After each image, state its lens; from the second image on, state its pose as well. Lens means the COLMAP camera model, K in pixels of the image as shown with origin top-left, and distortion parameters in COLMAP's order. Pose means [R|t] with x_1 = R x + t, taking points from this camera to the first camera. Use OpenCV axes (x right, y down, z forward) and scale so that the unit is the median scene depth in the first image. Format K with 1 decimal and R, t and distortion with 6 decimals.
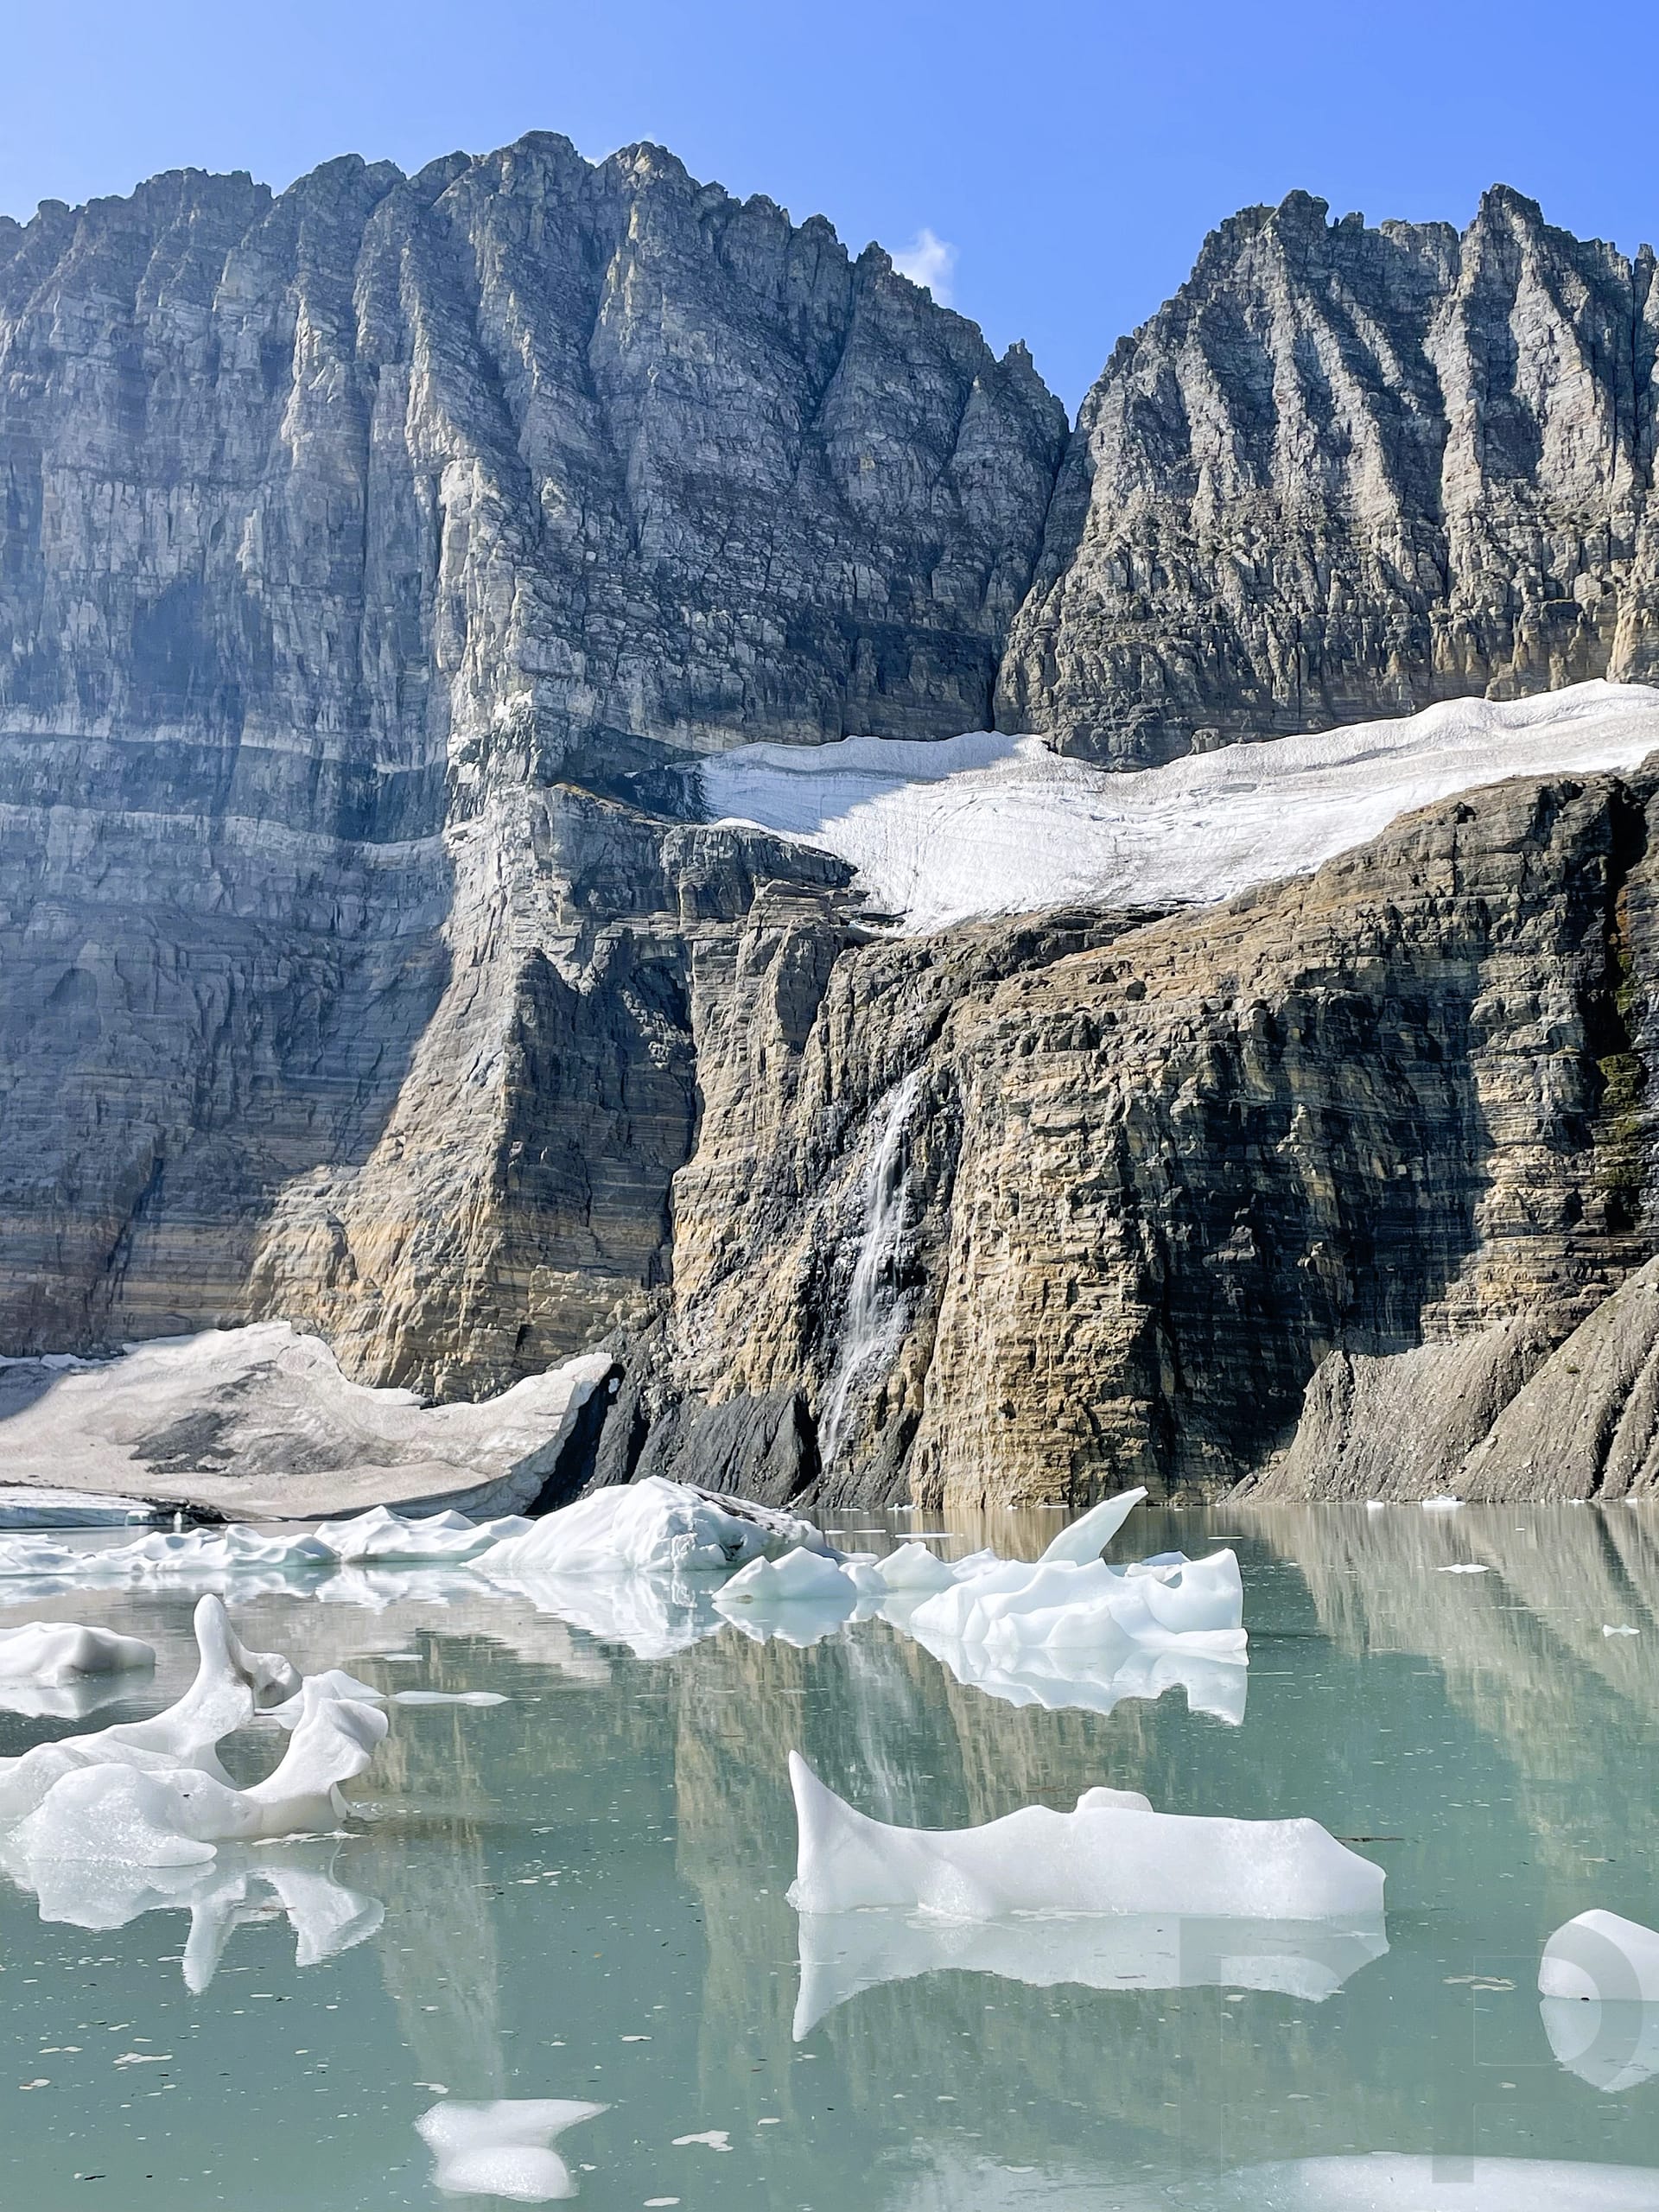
lens RADIAL K [[2446.1, 0, 832.5], [0, 2446.1, 1095.9], [0, 0, 1]] dist [0.150514, -0.345799]
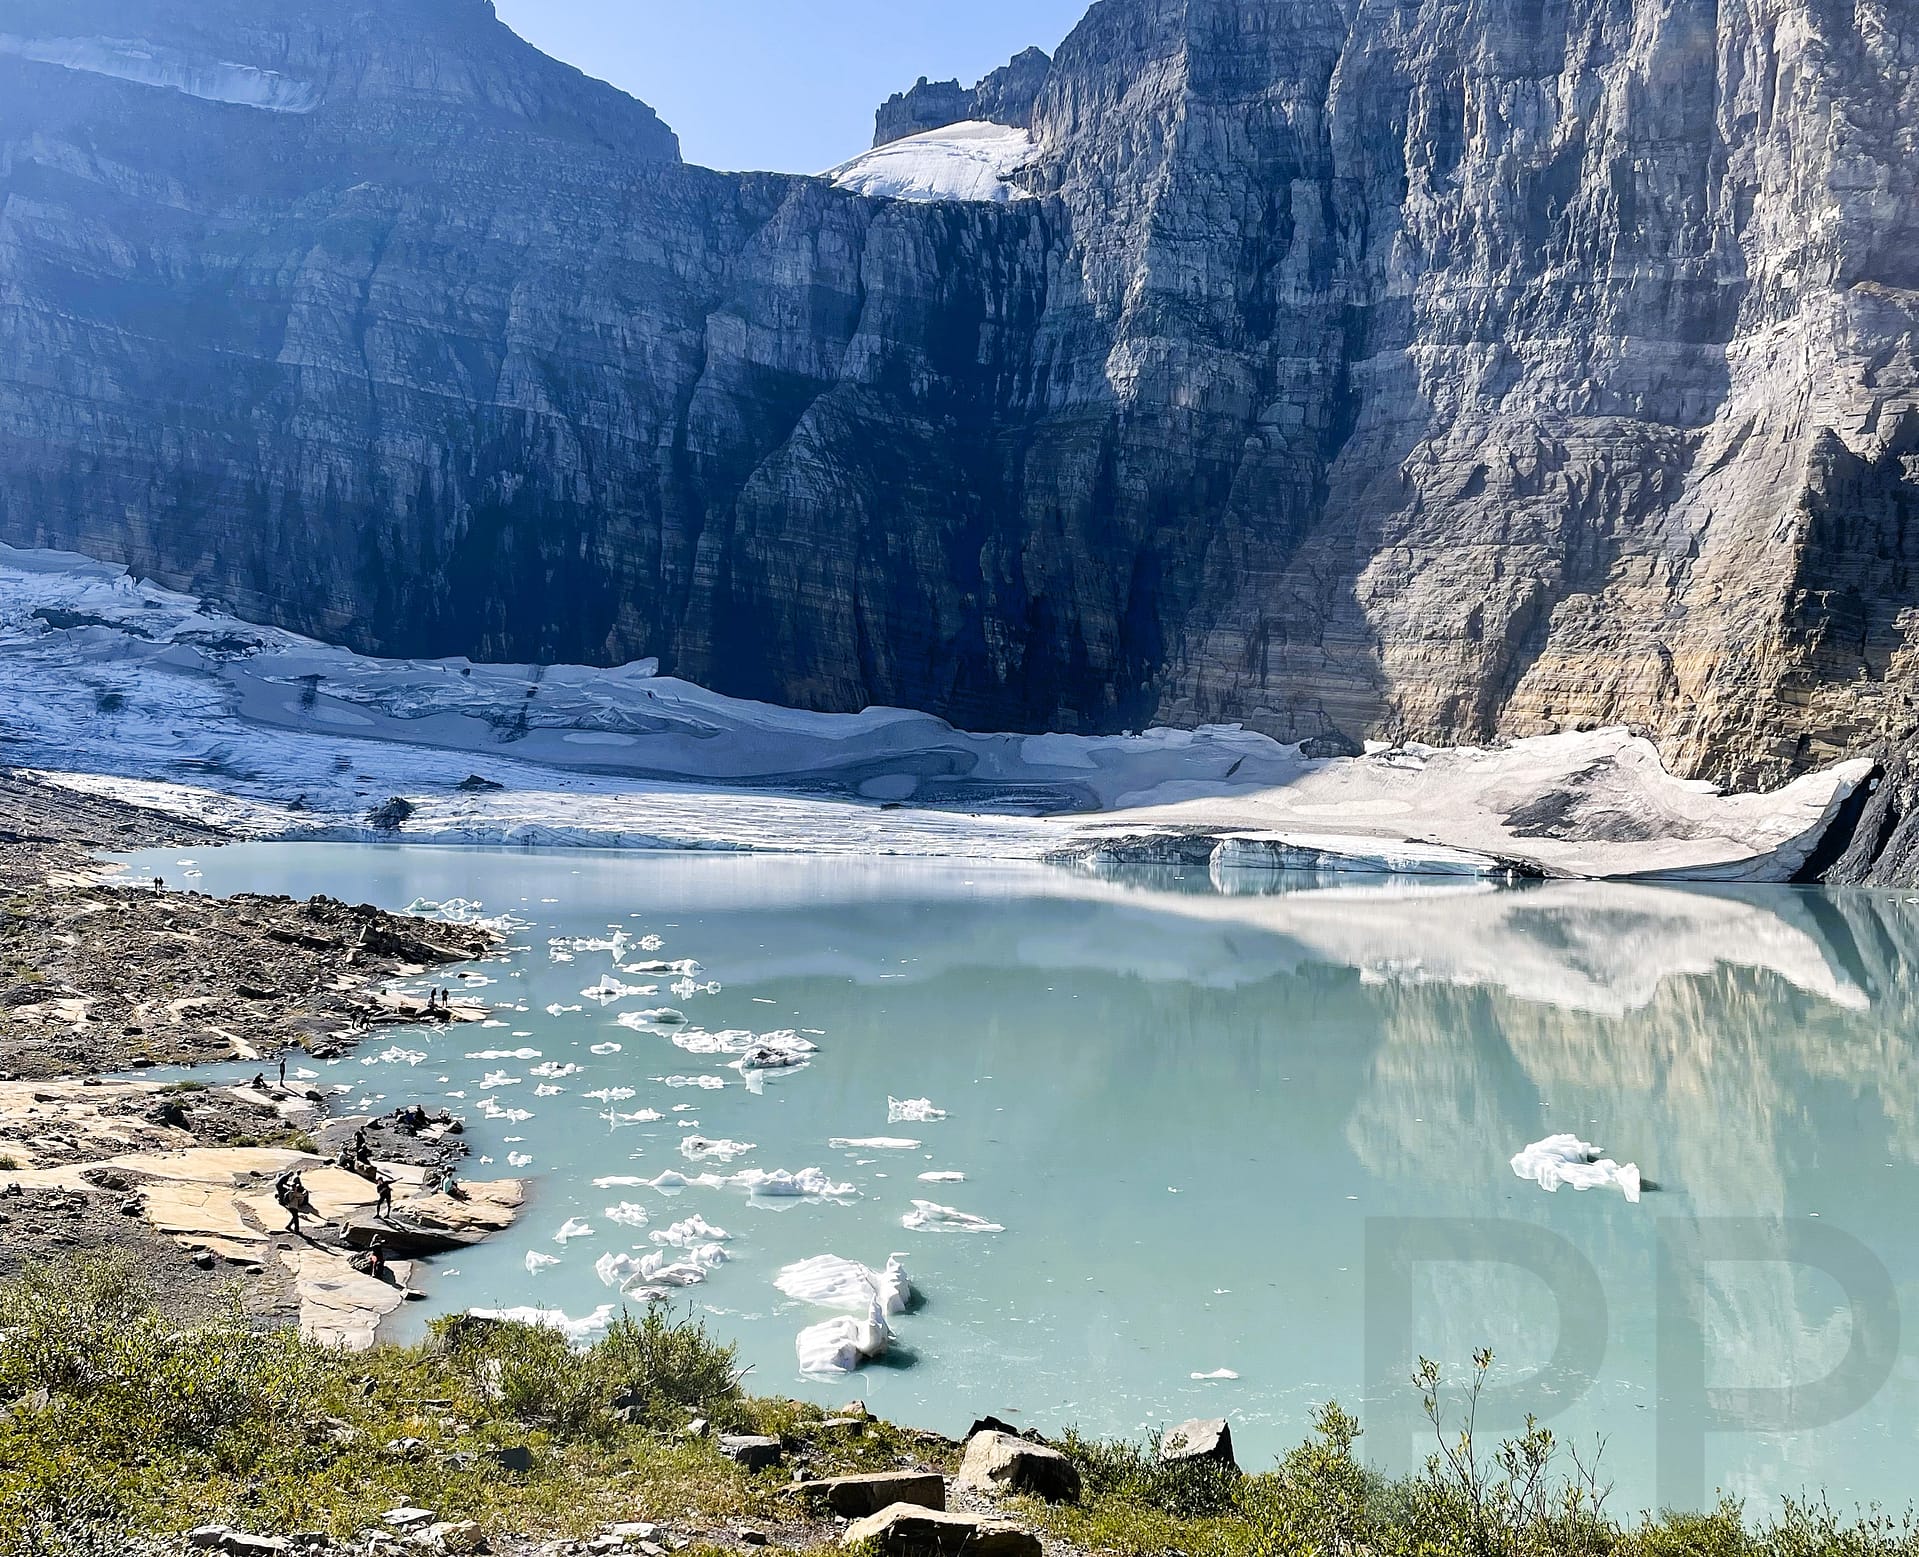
lens RADIAL K [[1913.1, 0, 955.7], [0, 1913.1, 807.4], [0, 0, 1]] dist [0.100226, -0.144667]
pose [[0.815734, 0.030097, -0.577644, 0.089631], [0.060615, 0.988699, 0.137114, -0.031172], [0.575243, -0.146862, 0.804691, -0.068548]]
